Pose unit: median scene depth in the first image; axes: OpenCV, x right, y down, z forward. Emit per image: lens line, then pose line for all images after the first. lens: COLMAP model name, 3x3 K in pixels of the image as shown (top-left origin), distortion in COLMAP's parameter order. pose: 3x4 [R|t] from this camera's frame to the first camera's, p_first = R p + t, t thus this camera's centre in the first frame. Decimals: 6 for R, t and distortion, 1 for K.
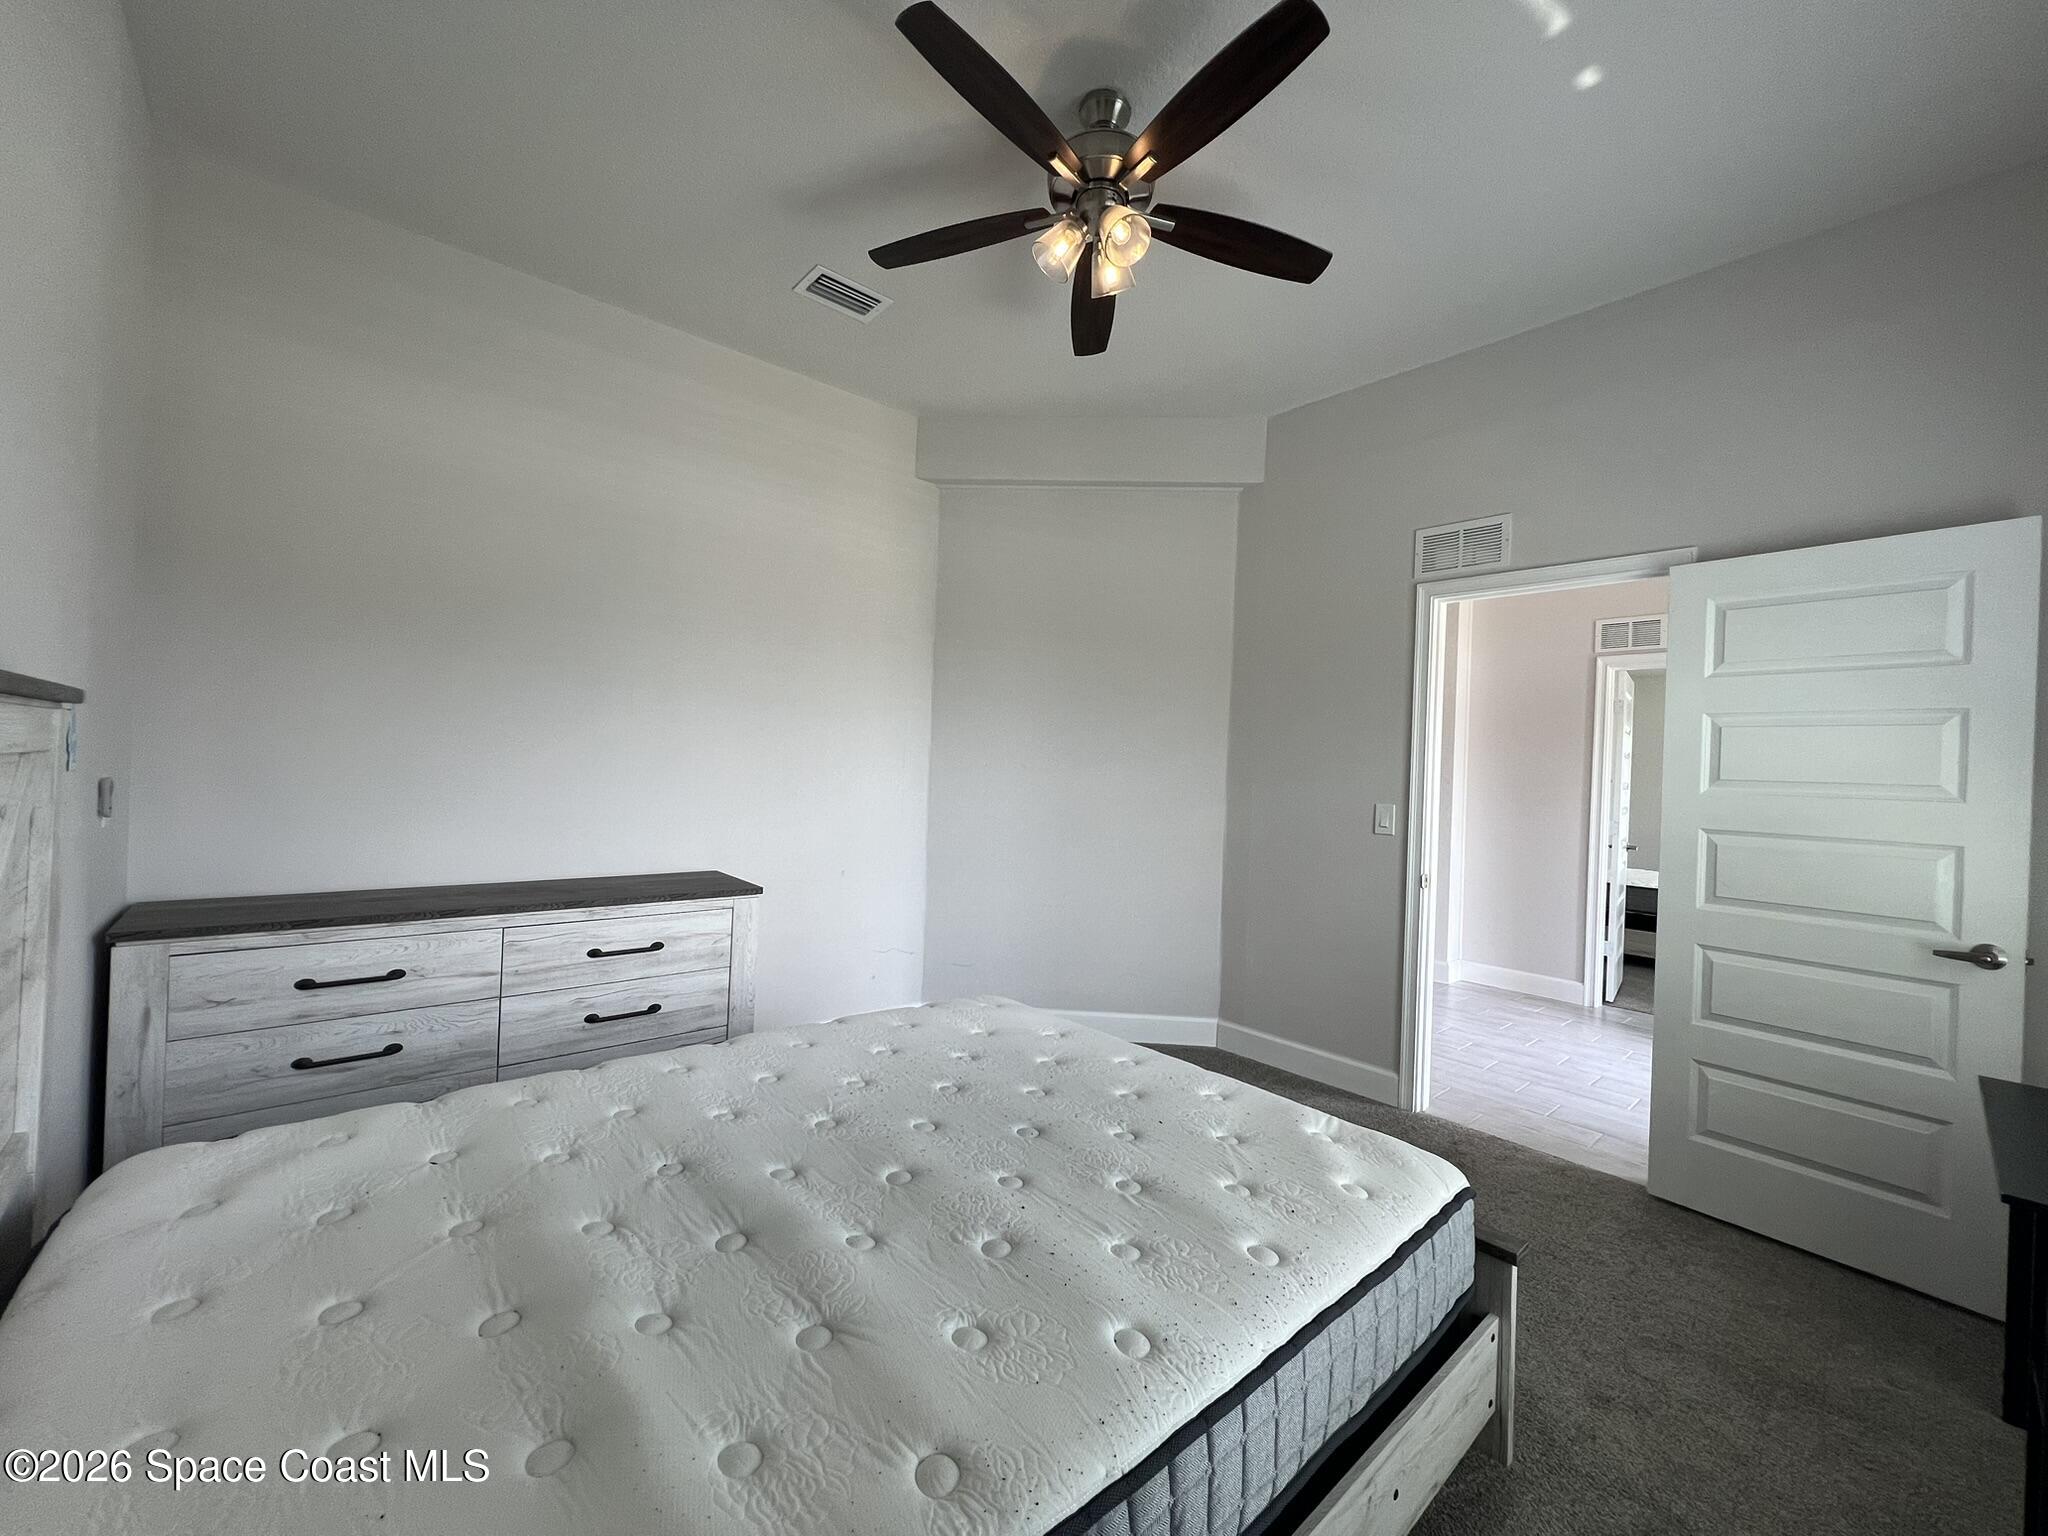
lens RADIAL K [[828.1, 0, 1015.5], [0, 828.1, 764.1], [0, 0, 1]] dist [-0.002208, -0.000444]
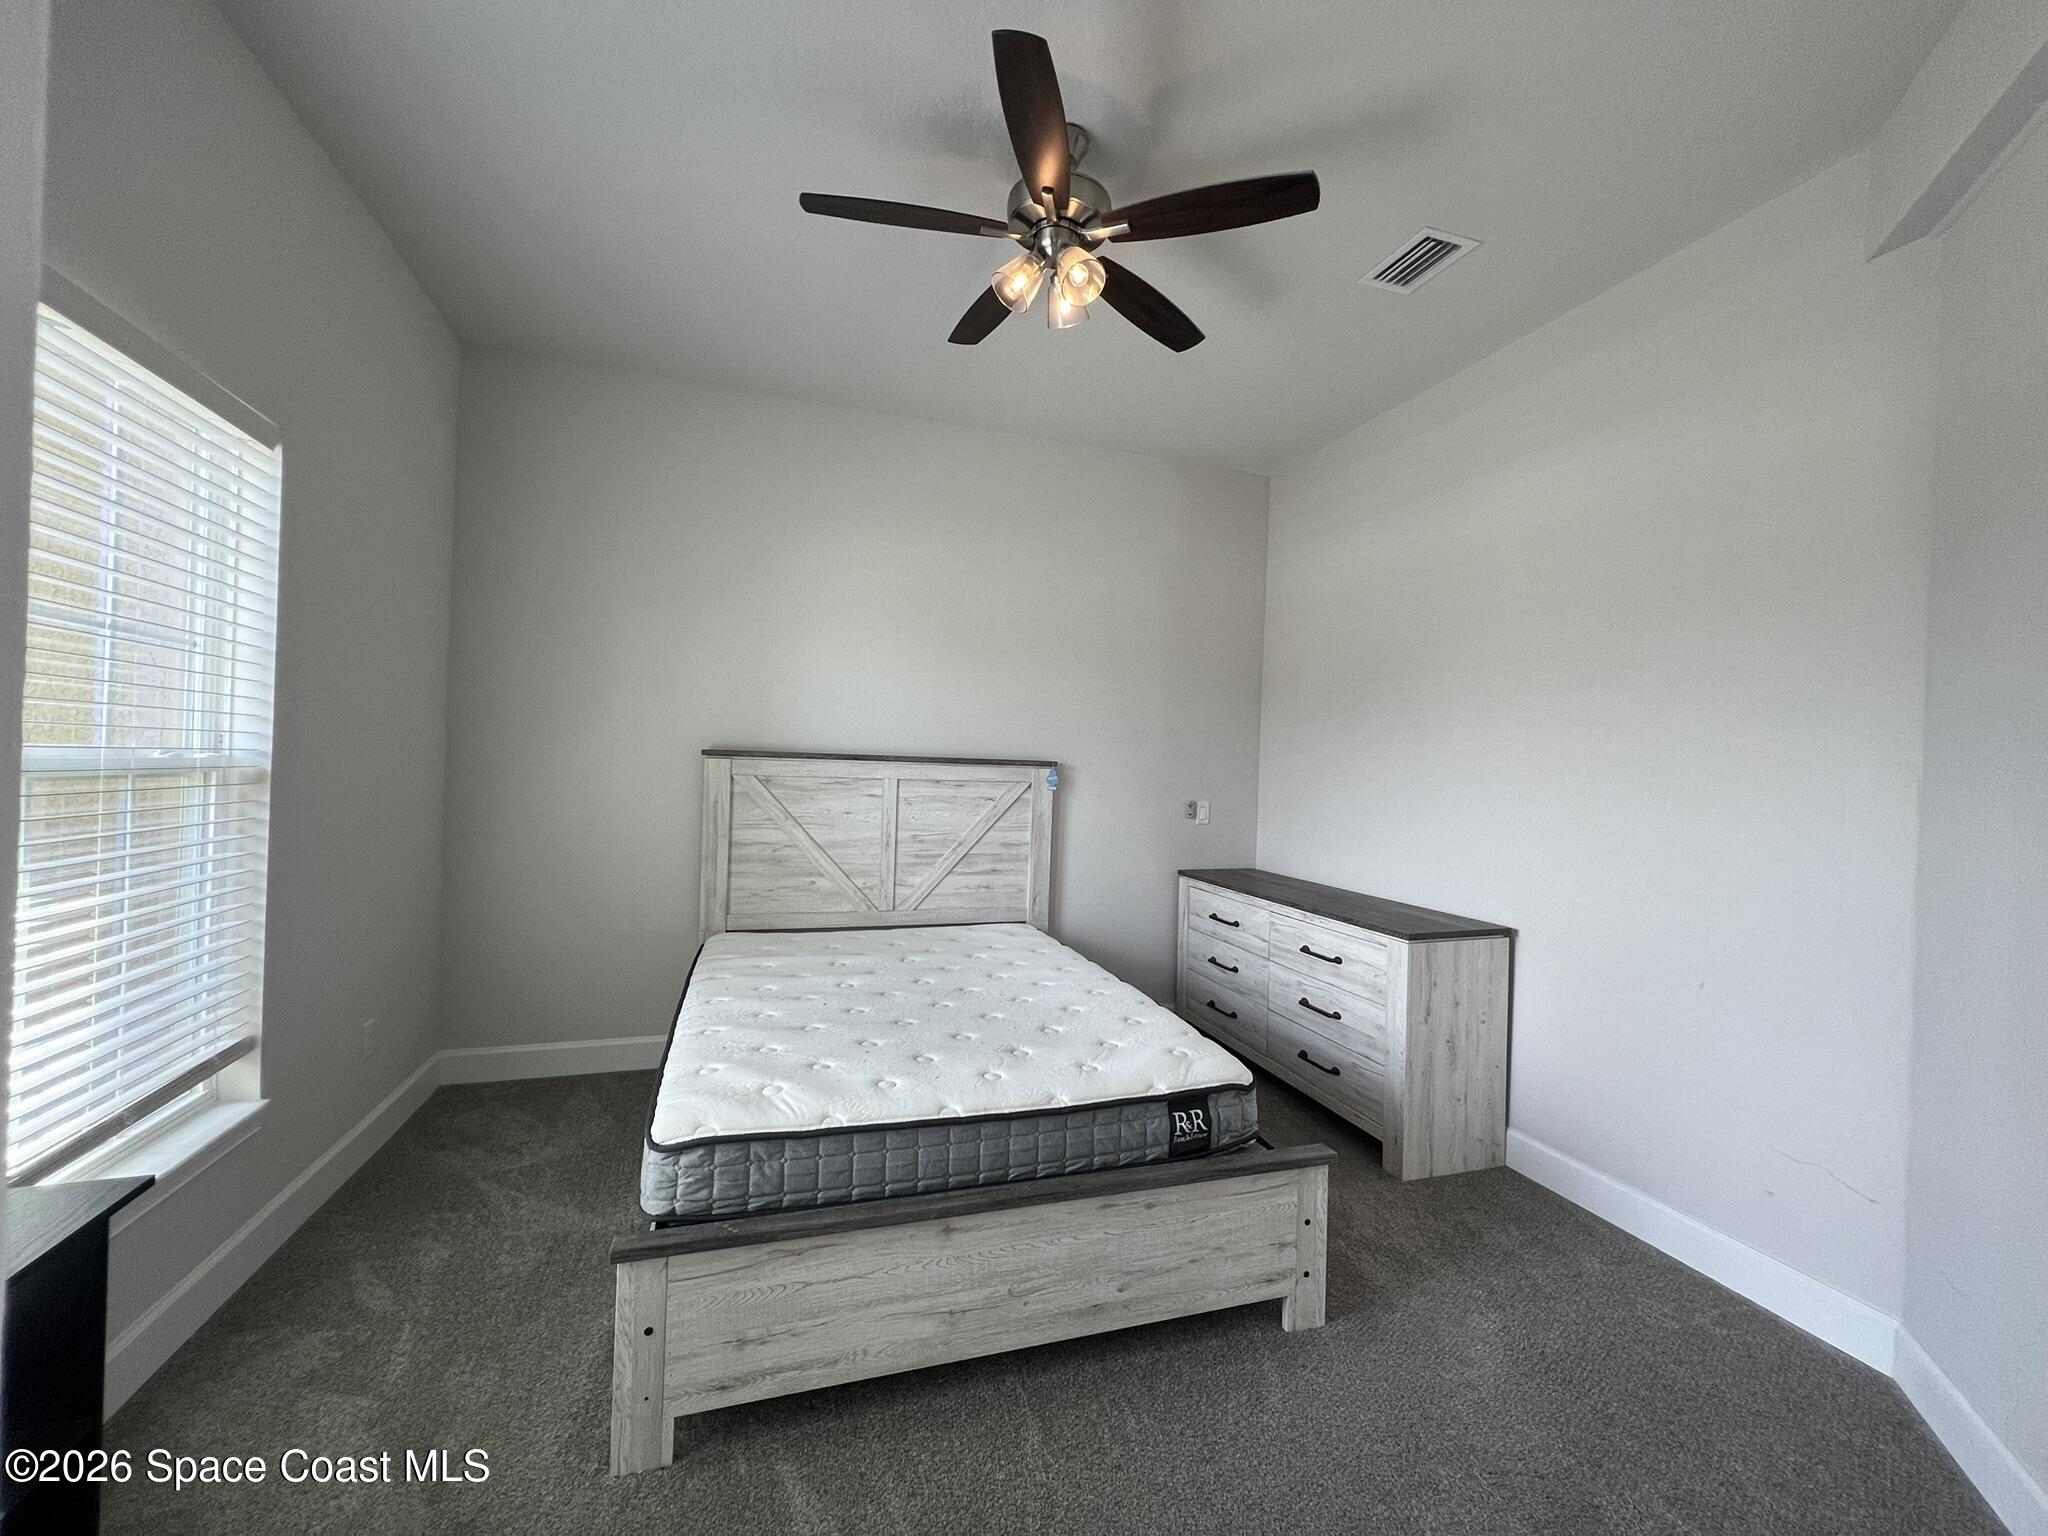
lens RADIAL K [[818.2, 0, 1024.0], [0, 818.2, 768.0], [0, 0, 1]] dist [0.000532, 0.000298]
pose [[-0.385770, -0.046545, -0.921420, 0.838297], [-0.045488, 0.998471, -0.031393, 0.014750], [0.921473, 0.029803, -0.387297, 1.124363]]
